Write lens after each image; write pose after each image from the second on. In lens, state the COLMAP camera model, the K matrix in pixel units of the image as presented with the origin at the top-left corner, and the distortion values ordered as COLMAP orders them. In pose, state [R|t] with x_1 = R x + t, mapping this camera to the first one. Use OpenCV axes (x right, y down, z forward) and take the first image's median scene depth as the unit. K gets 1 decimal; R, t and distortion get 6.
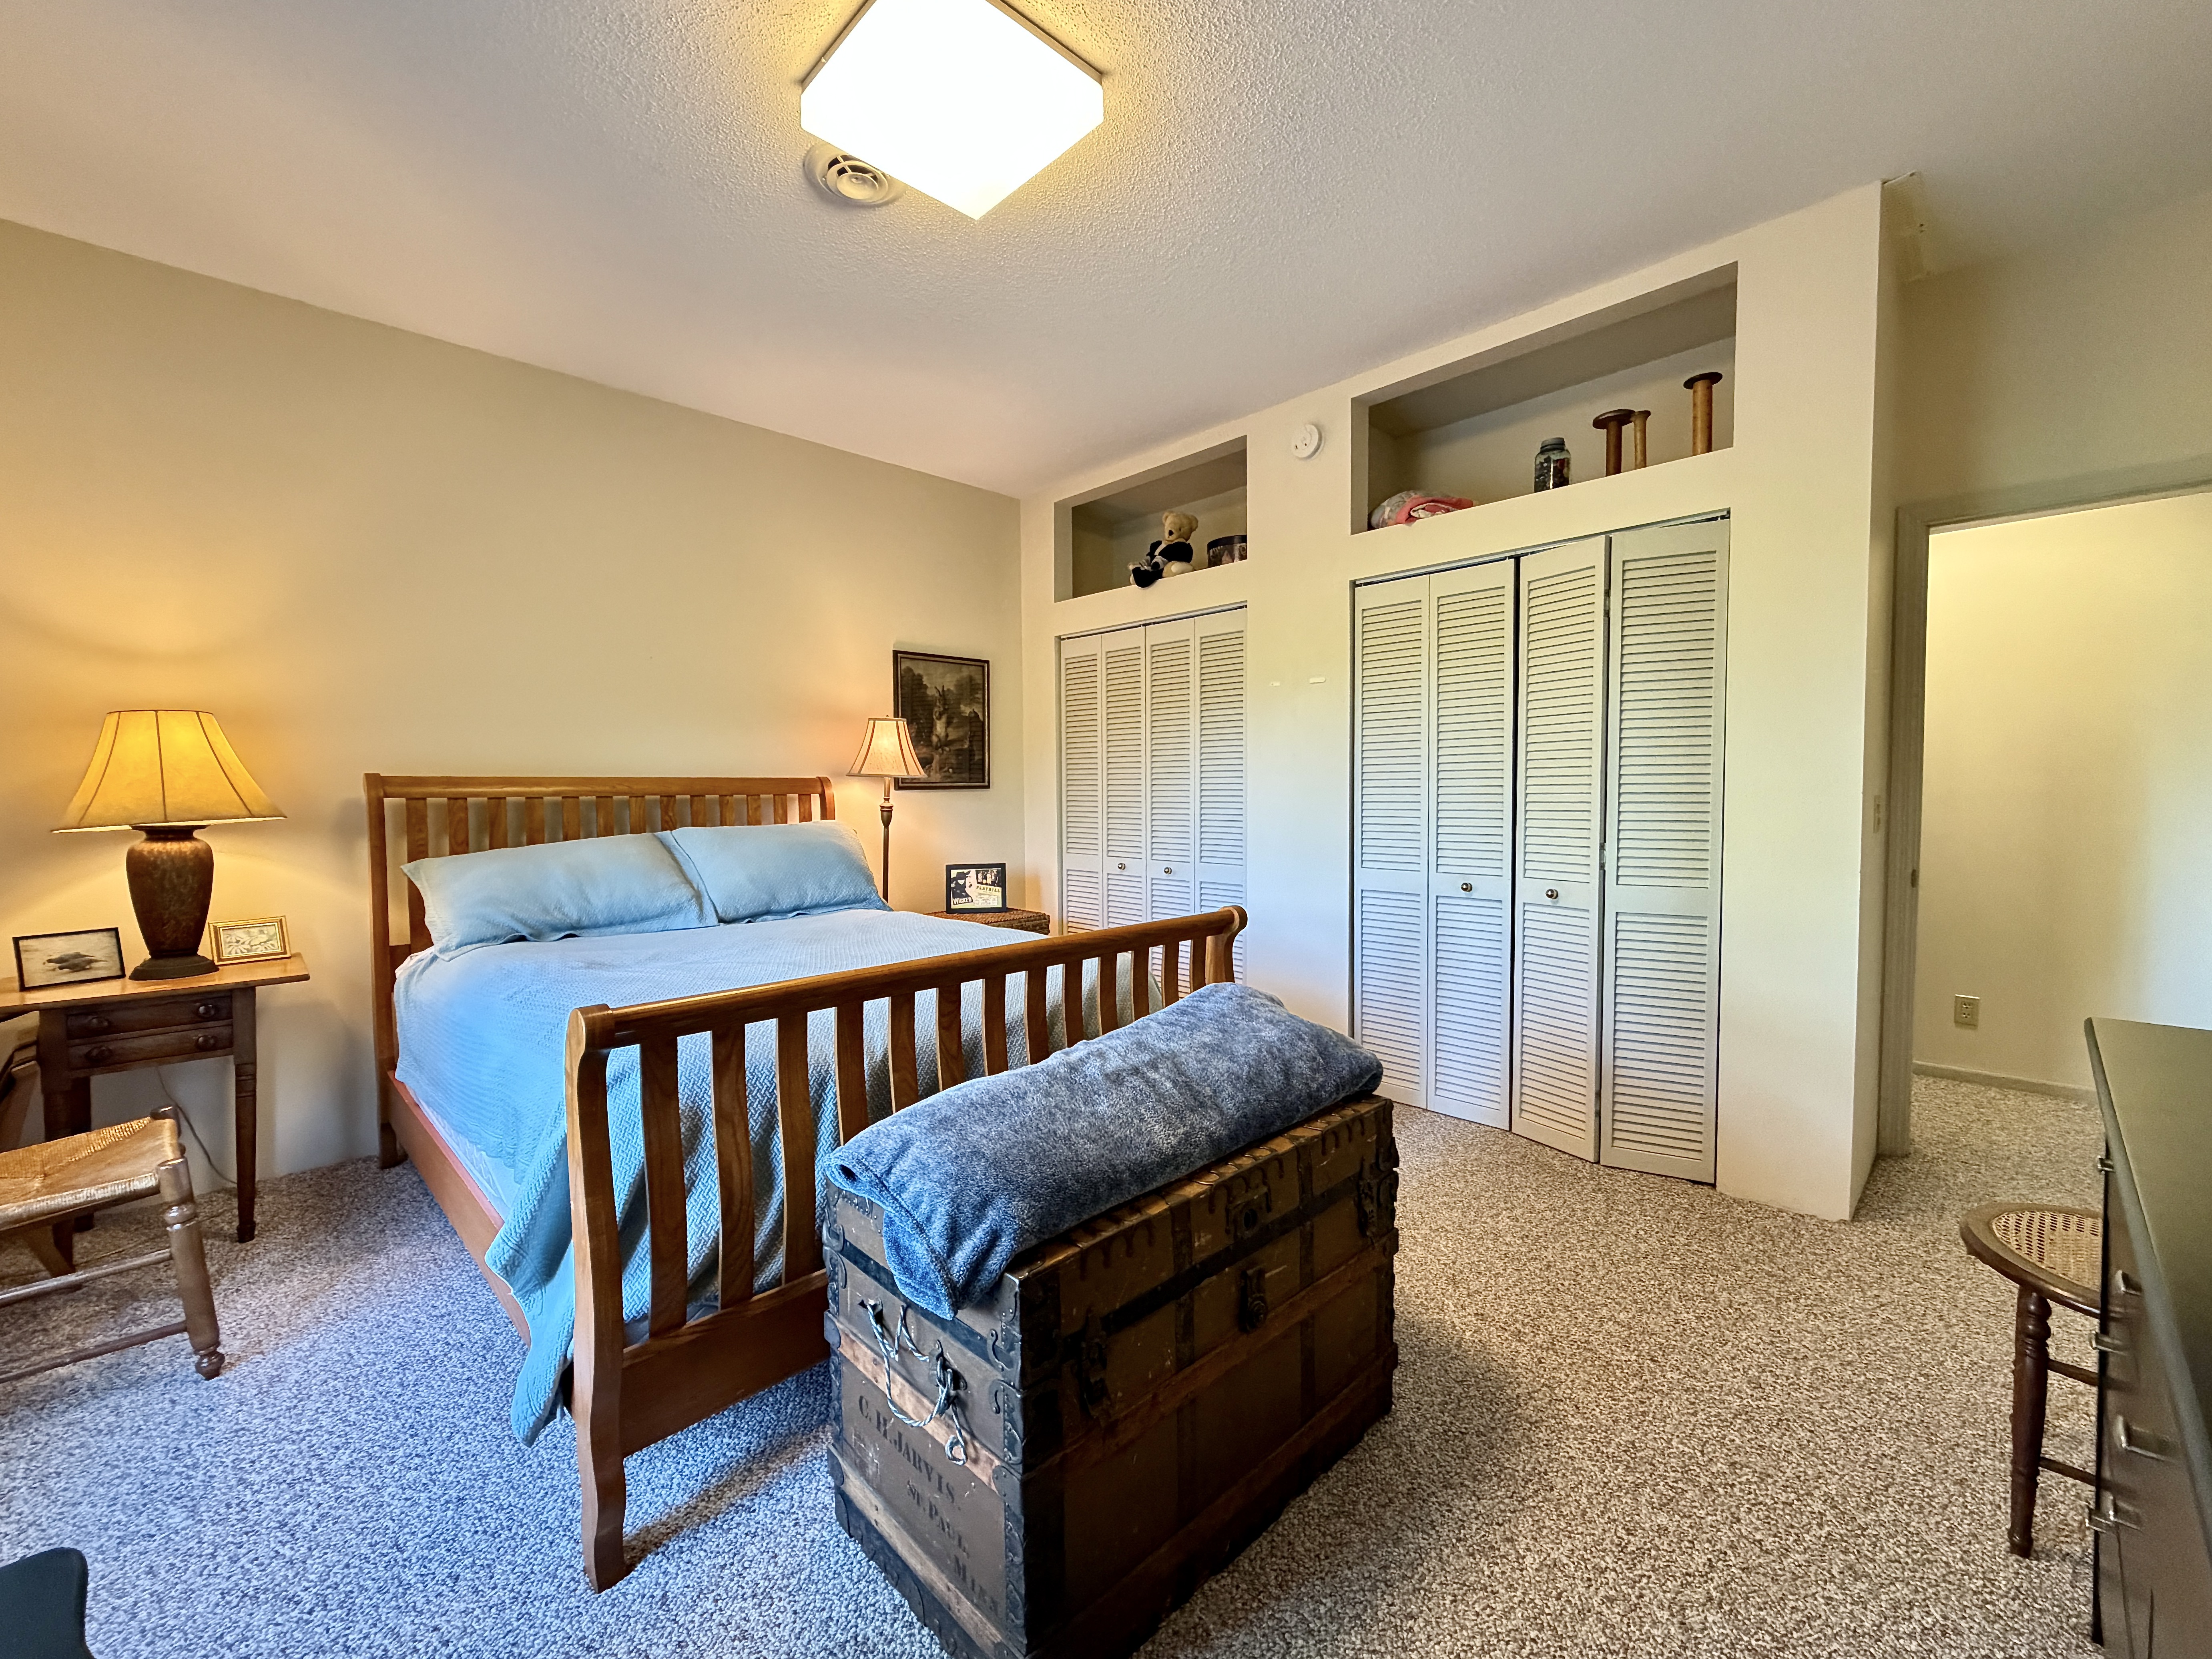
lens RADIAL K [[893.0, 0, 1098.2], [0, 893.0, 825.7], [0, 0, 1]] dist [-0.000479, -0.000159]
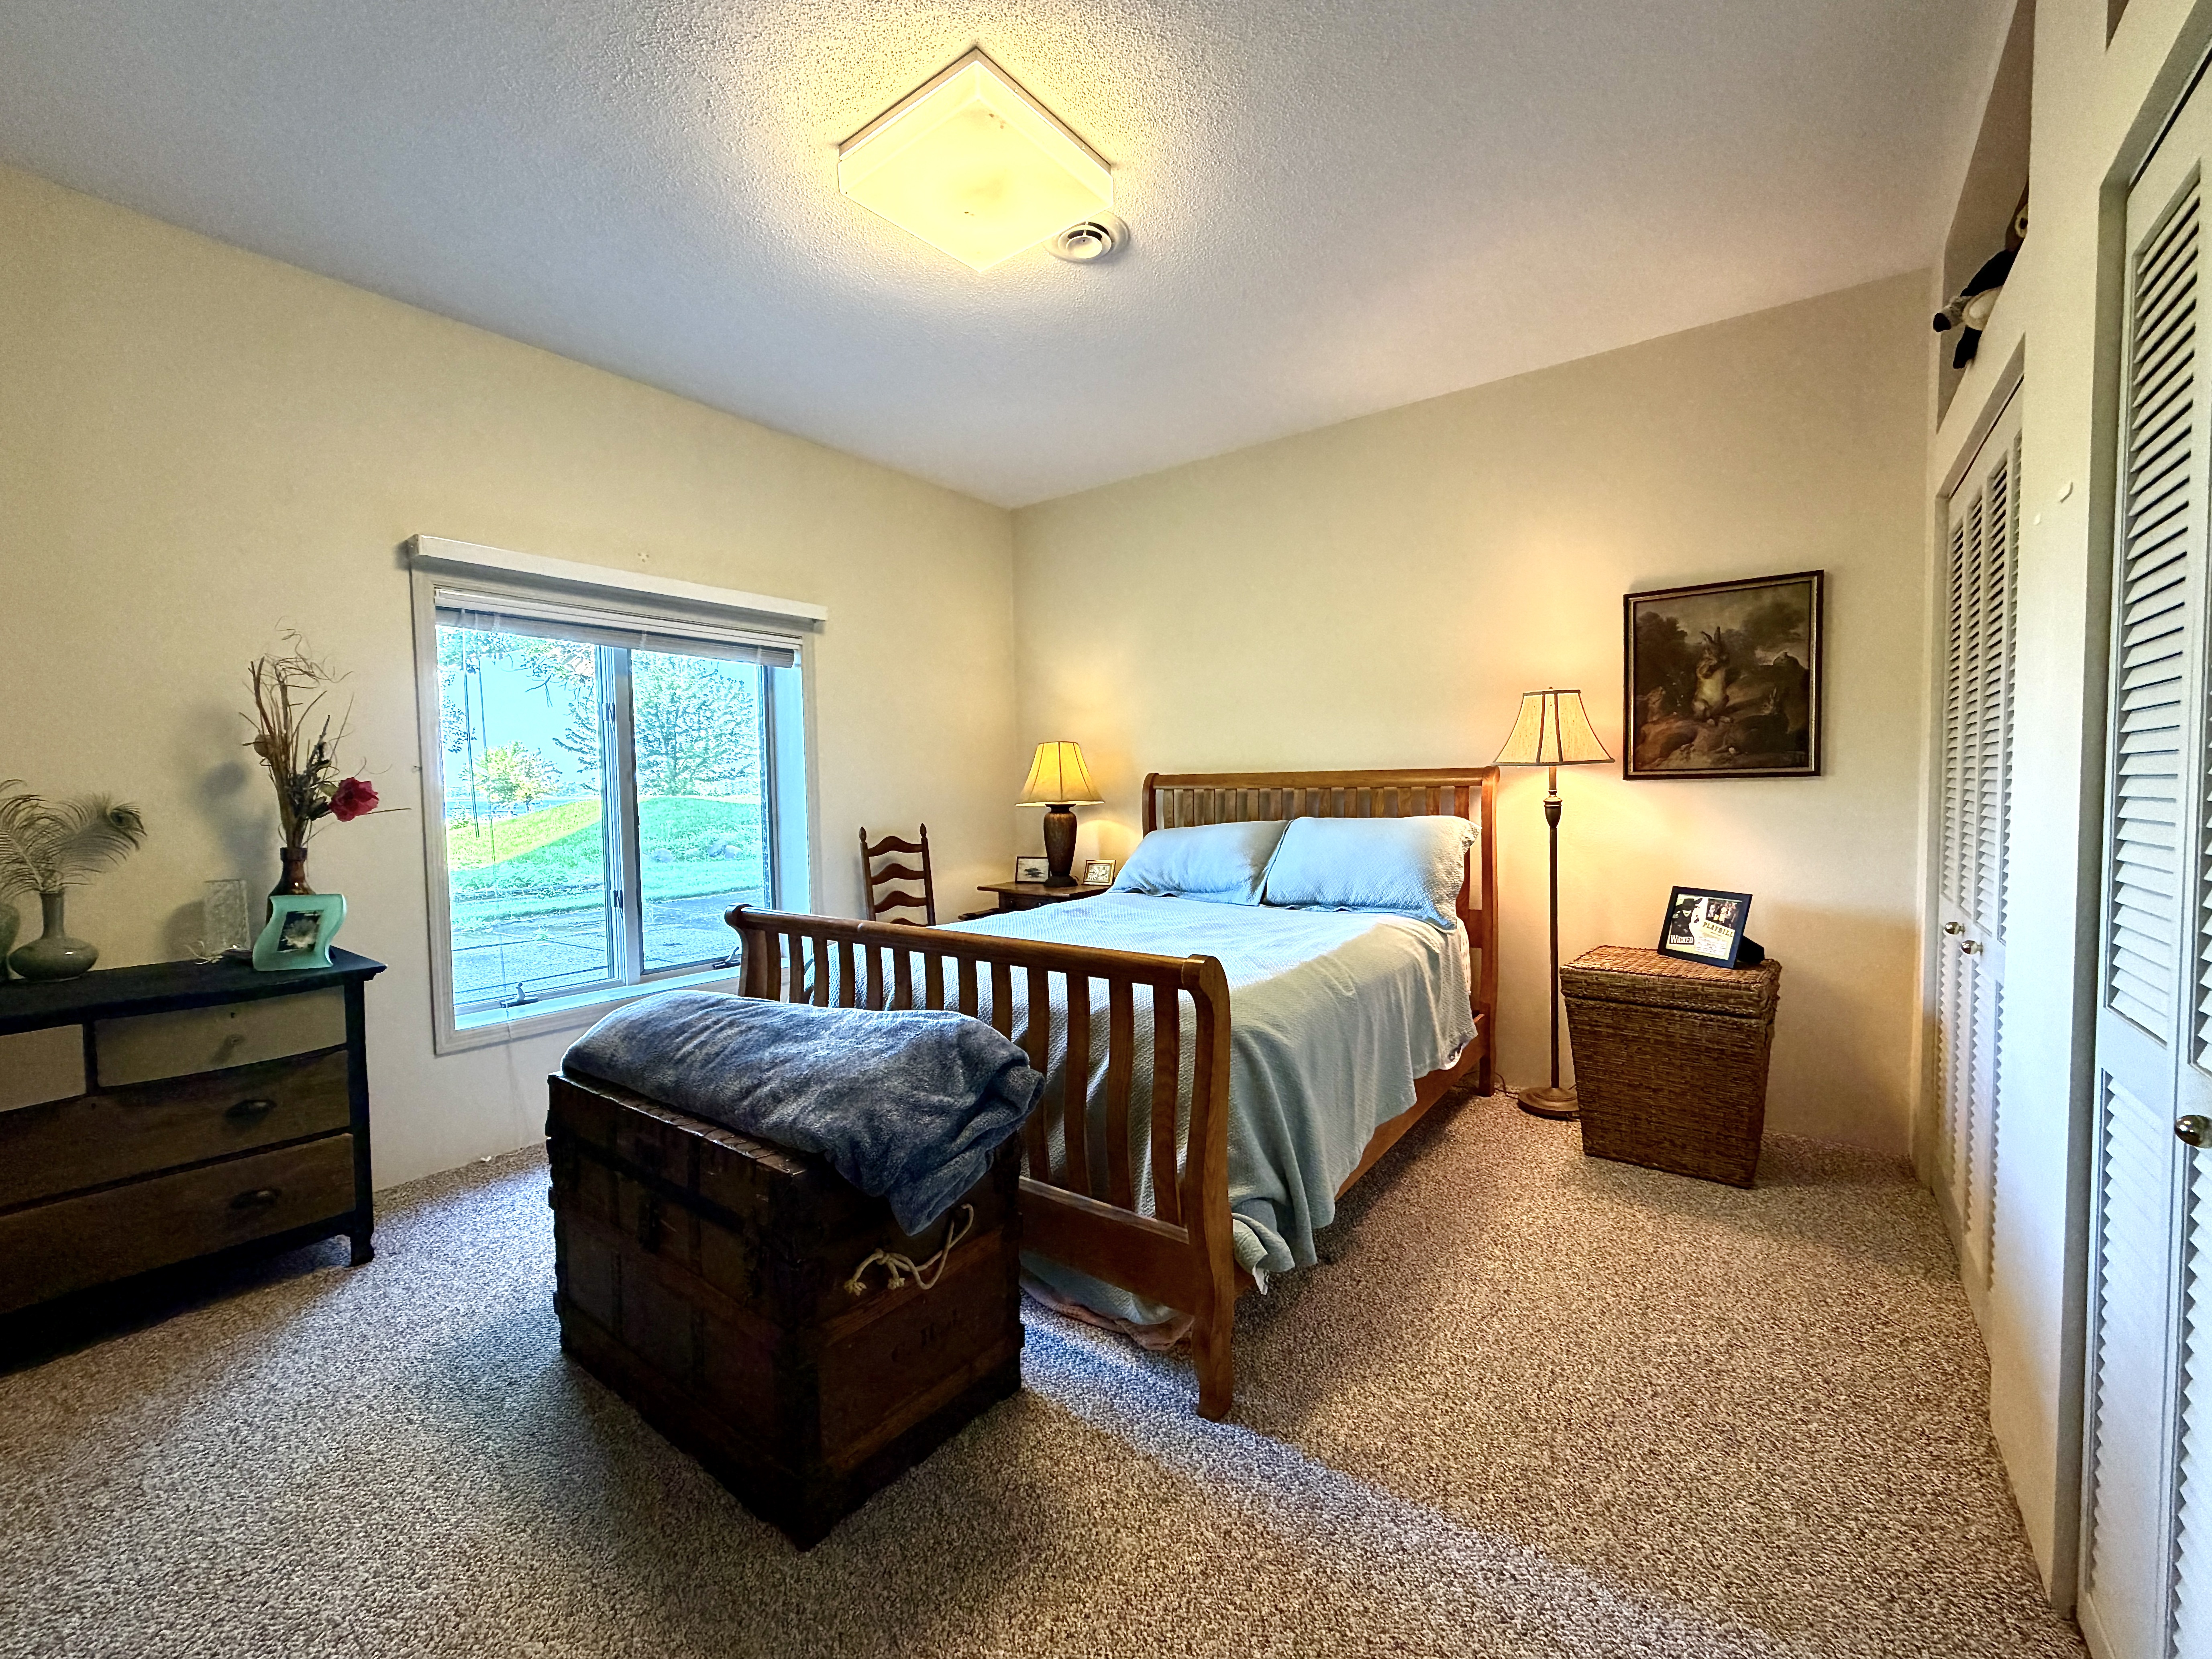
lens RADIAL K [[893.1, 0, 1098.2], [0, 893.1, 825.7], [0, 0, 1]] dist [-0.000479, -0.000159]
pose [[0.168864, 0.047630, -0.984488, 0.448017], [-0.026496, 0.998690, 0.043773, -0.022588], [0.985283, 0.018694, 0.169905, 0.433737]]
